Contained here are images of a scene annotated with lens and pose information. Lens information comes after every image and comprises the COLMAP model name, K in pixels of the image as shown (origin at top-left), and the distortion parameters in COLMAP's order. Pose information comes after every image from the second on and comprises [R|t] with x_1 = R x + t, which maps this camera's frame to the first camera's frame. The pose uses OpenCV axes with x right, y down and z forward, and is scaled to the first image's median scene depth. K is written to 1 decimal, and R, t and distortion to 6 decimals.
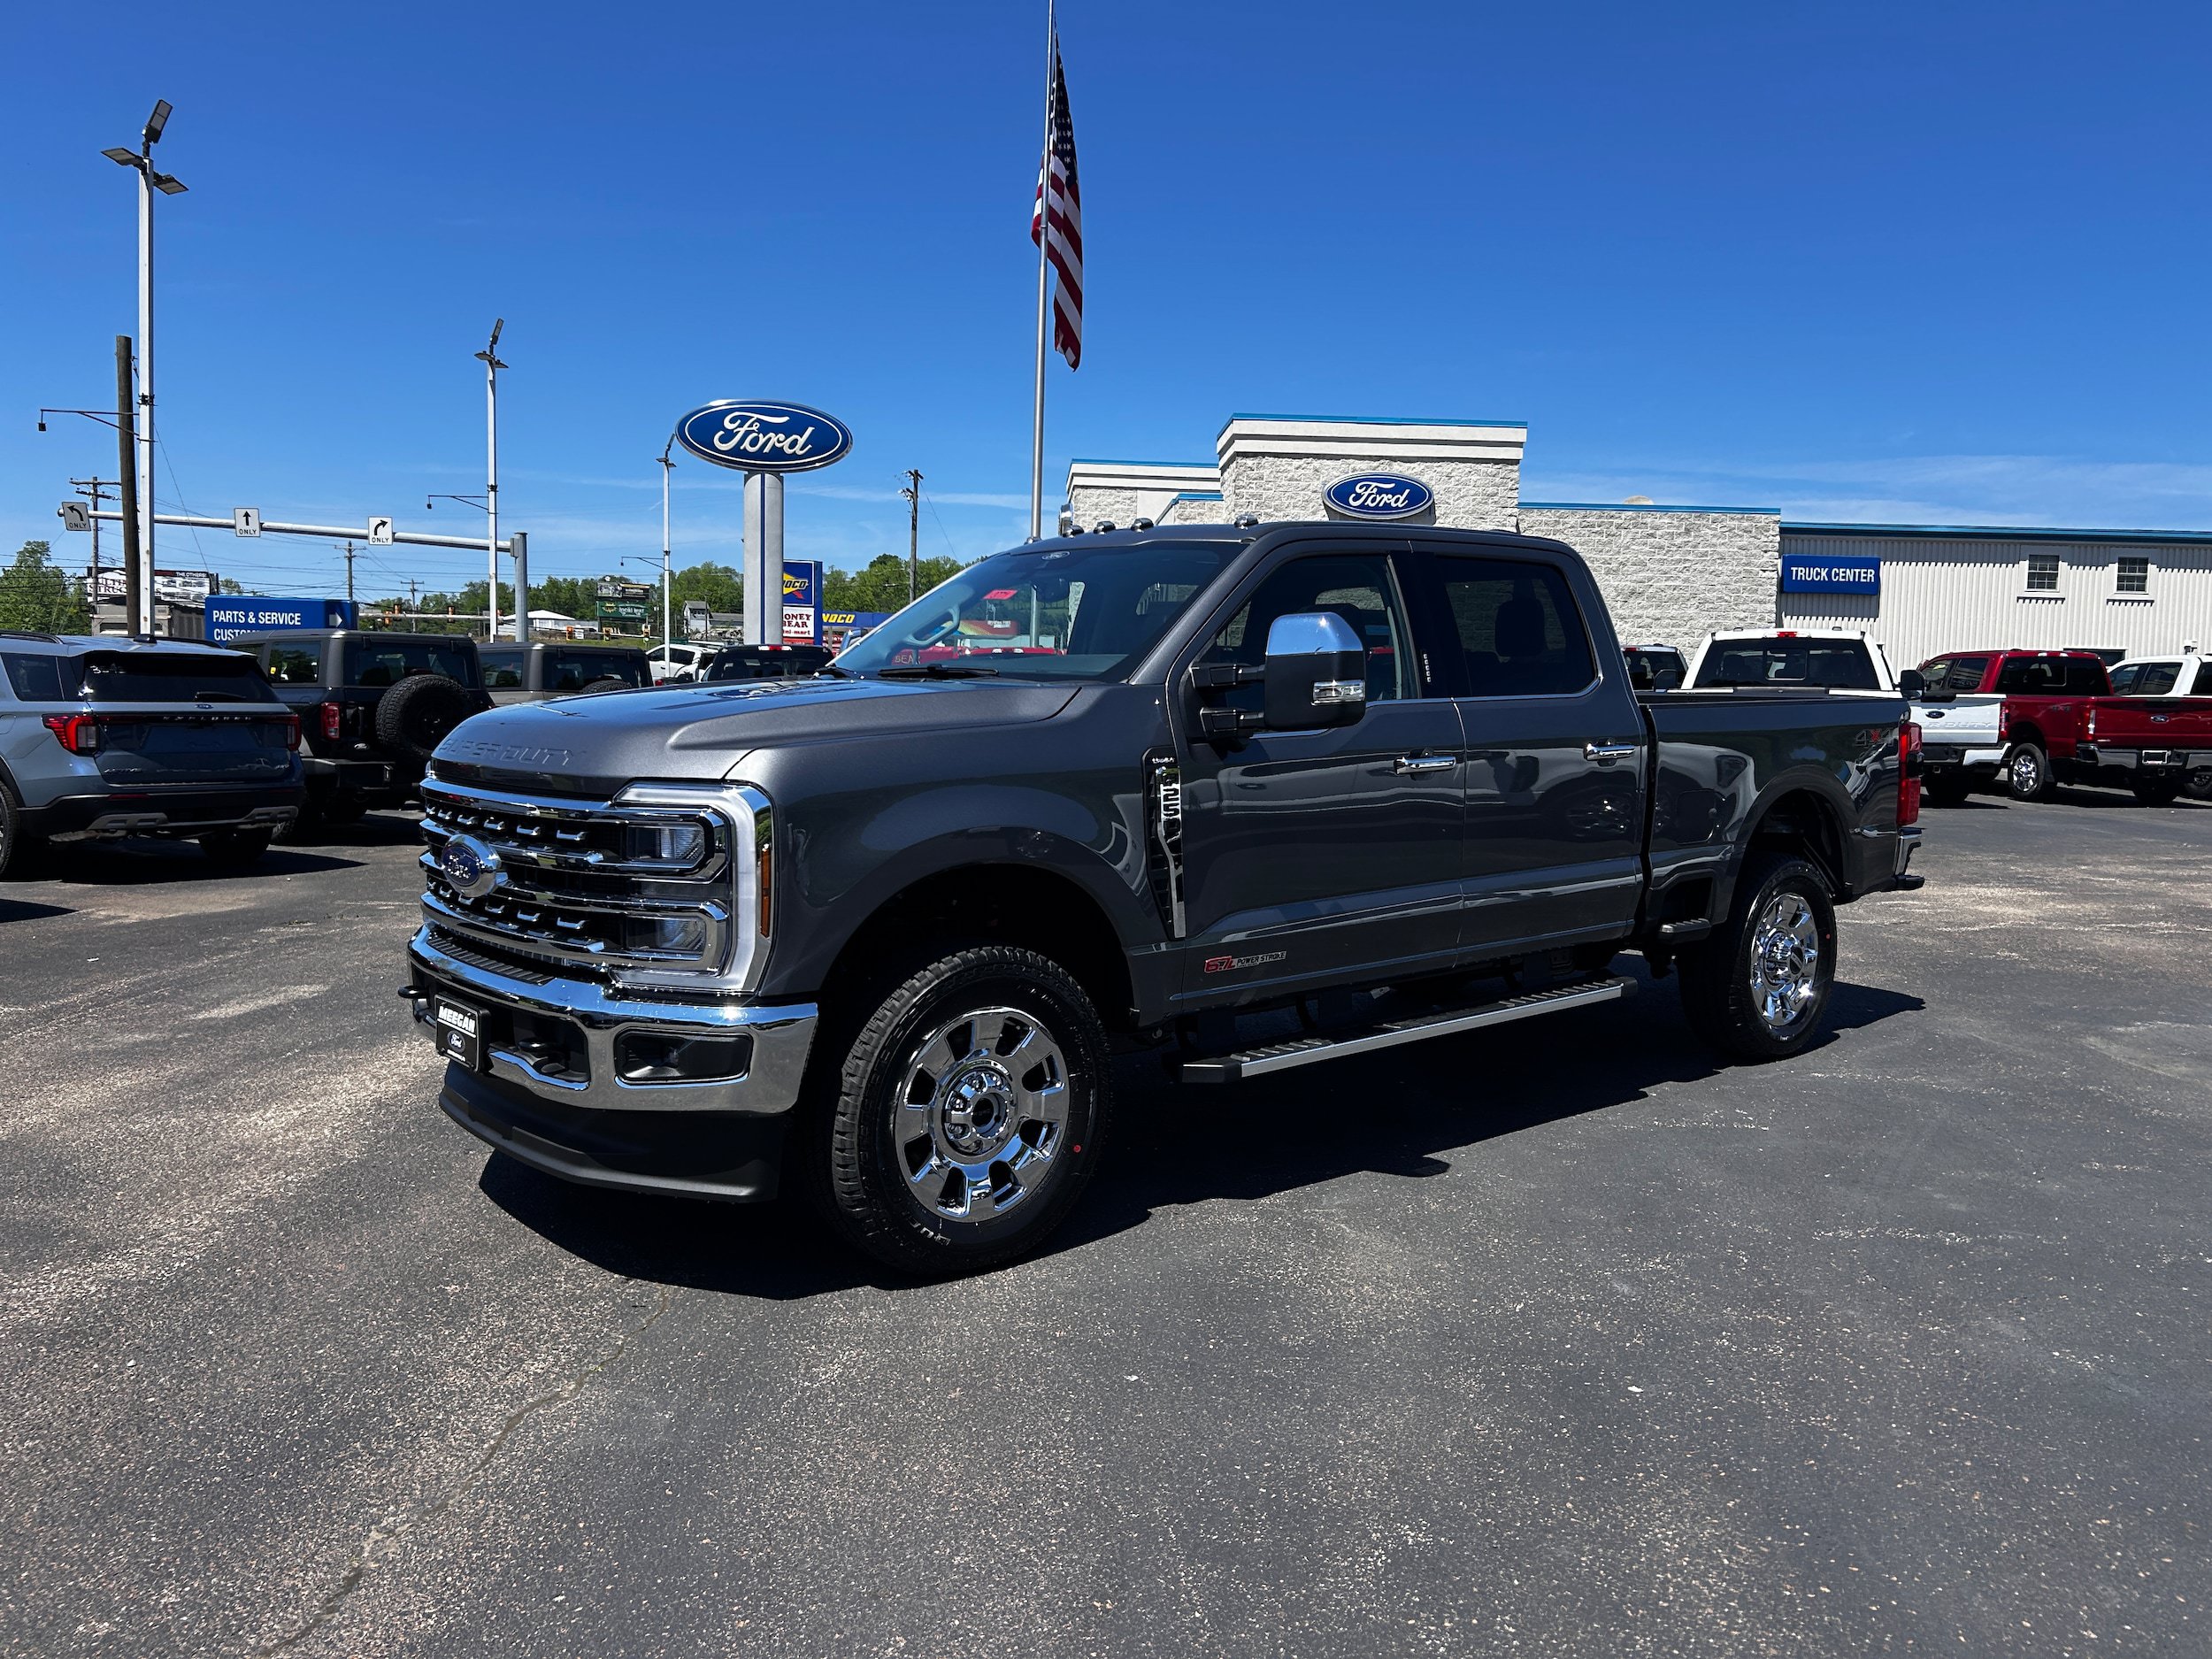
lens RADIAL K [[1665.8, 0, 1090.9], [0, 1665.8, 837.8], [0, 0, 1]] dist [0.059791, -0.068069]
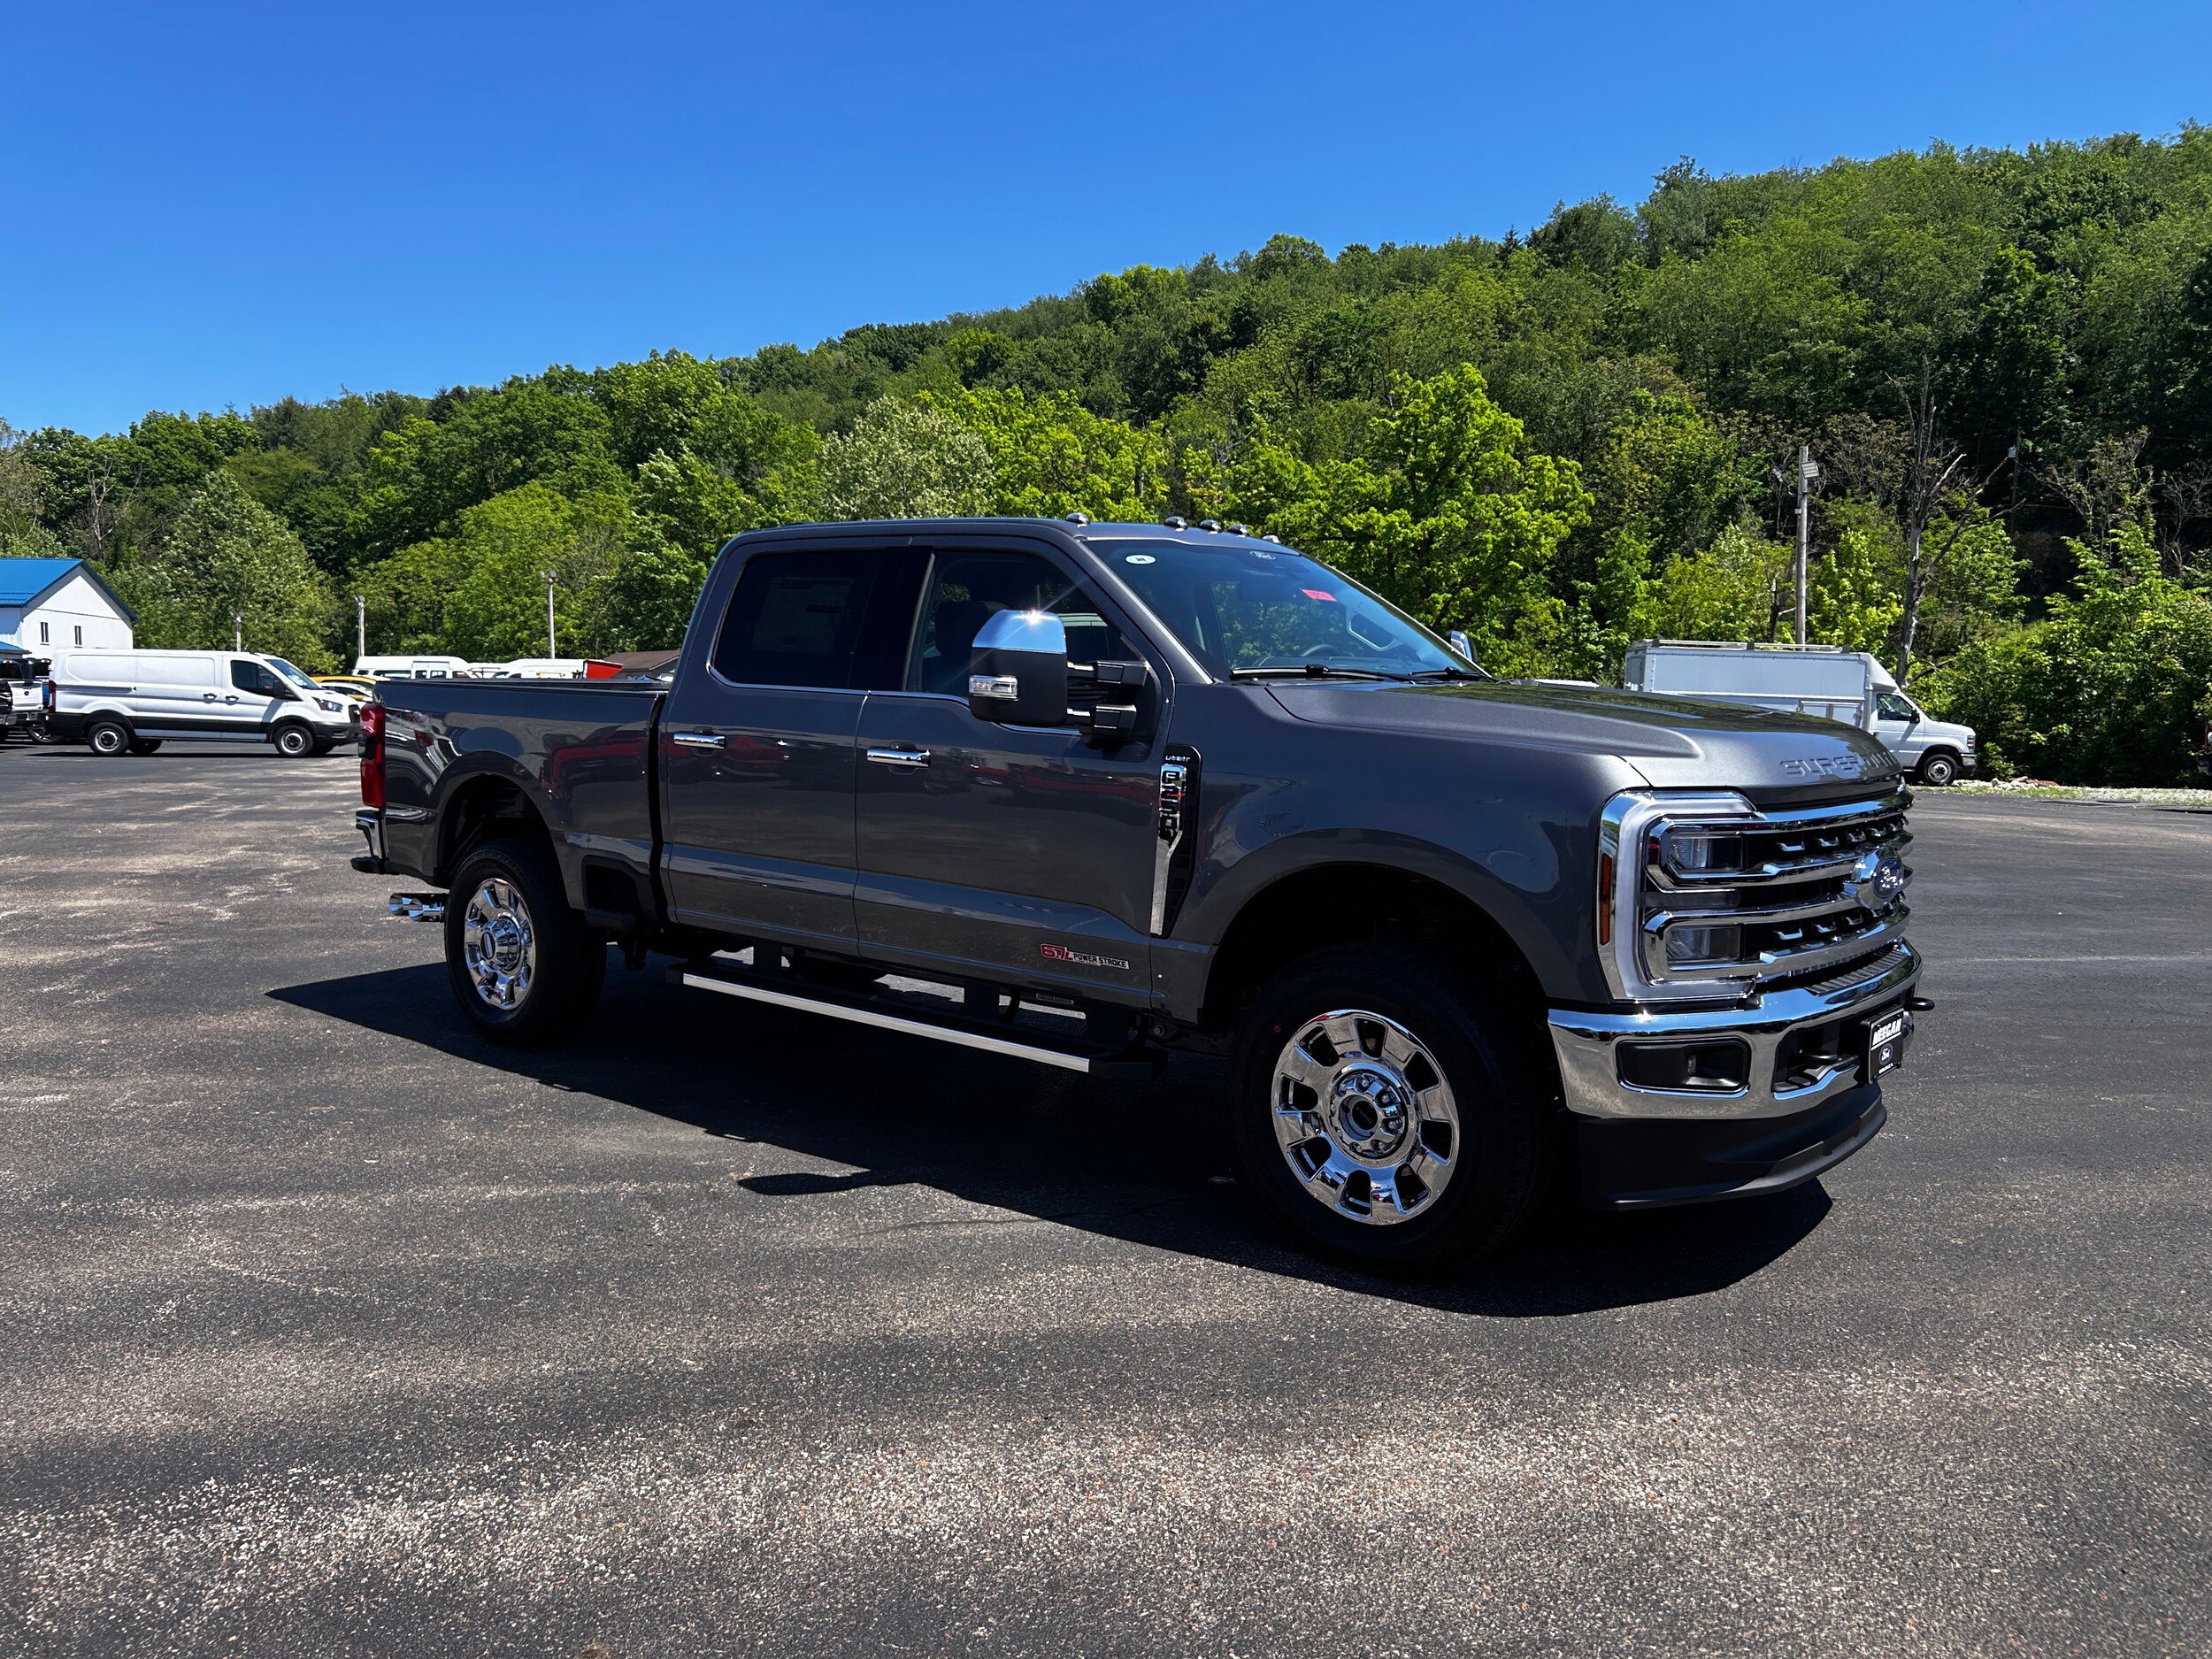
lens RADIAL K [[1665.8, 0, 1093.9], [0, 1665.8, 838.0], [0, 0, 1]] dist [0.059791, -0.068069]
pose [[-0.176714, -0.107233, 0.978403, -0.743989], [0.082186, 0.988968, 0.123235, -0.099309], [-0.980825, 0.102188, -0.165952, 0.953849]]
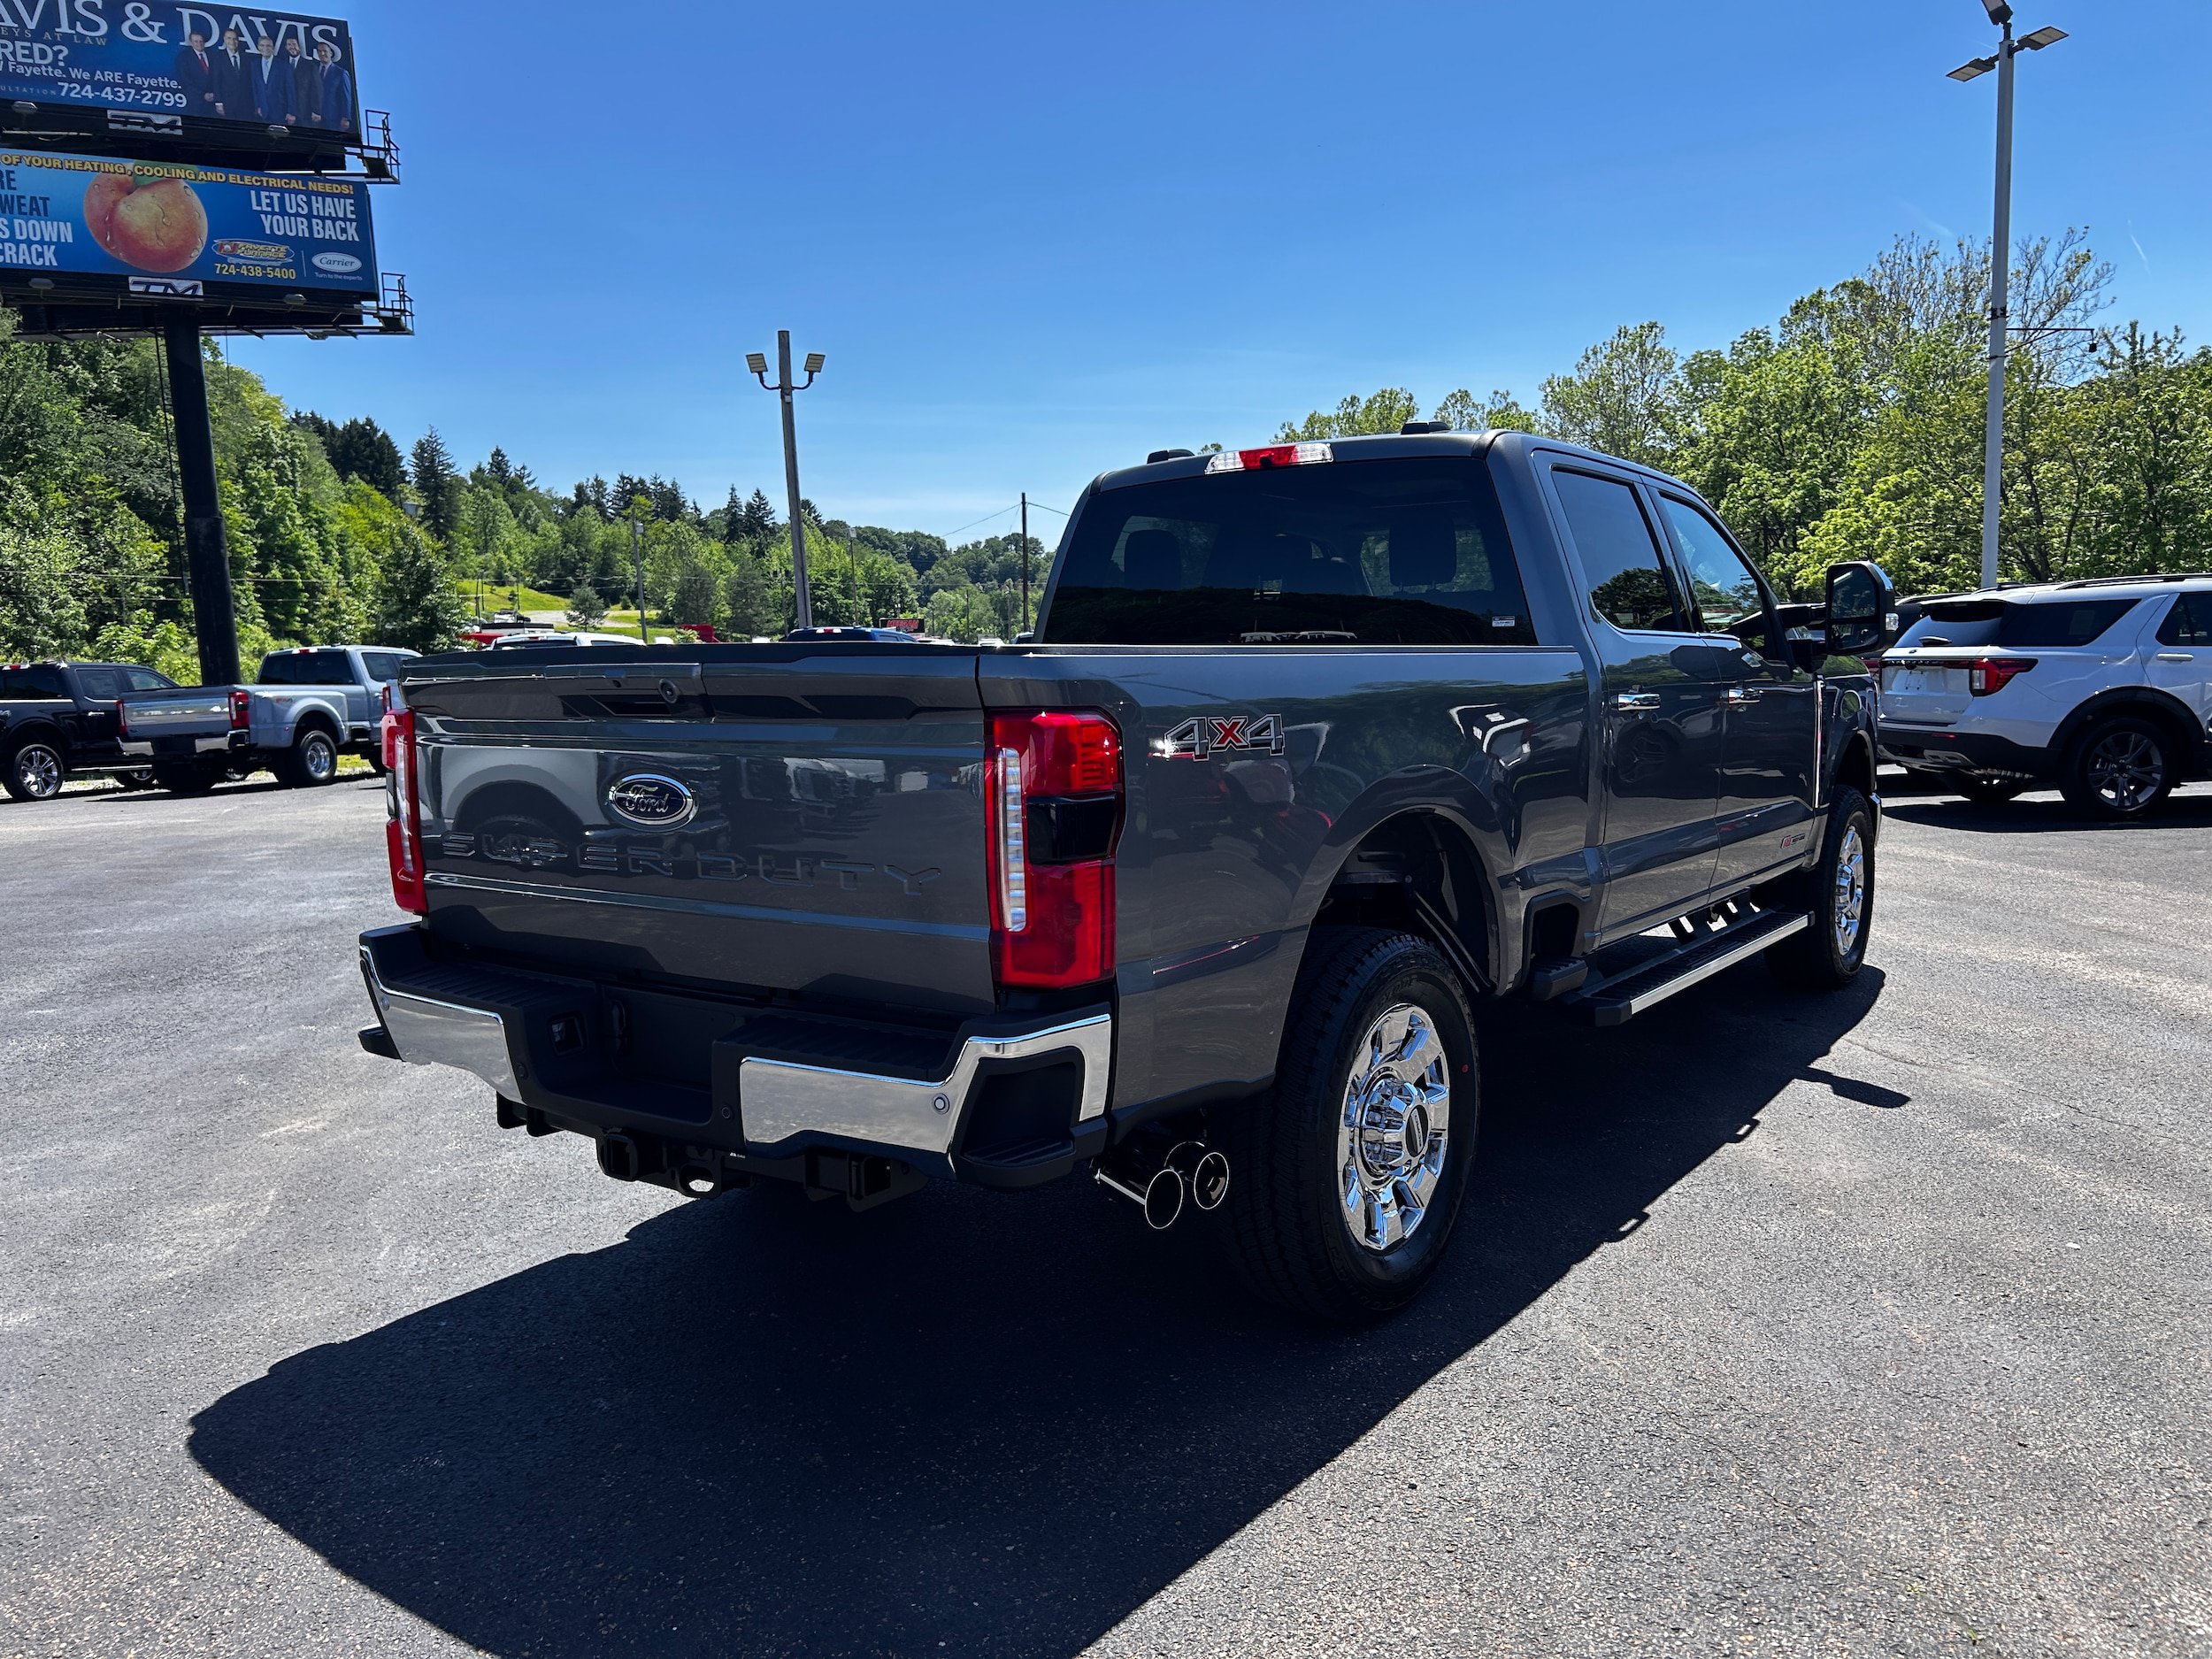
lens RADIAL K [[1665.8, 0, 1115.7], [0, 1665.8, 863.1], [0, 0, 1]] dist [0.059791, -0.068069]
pose [[-0.968441, 0.040830, -0.245877, 0.419654], [-0.012553, 0.977249, 0.211722, -0.134556], [0.248928, 0.208127, -0.945895, 1.563111]]
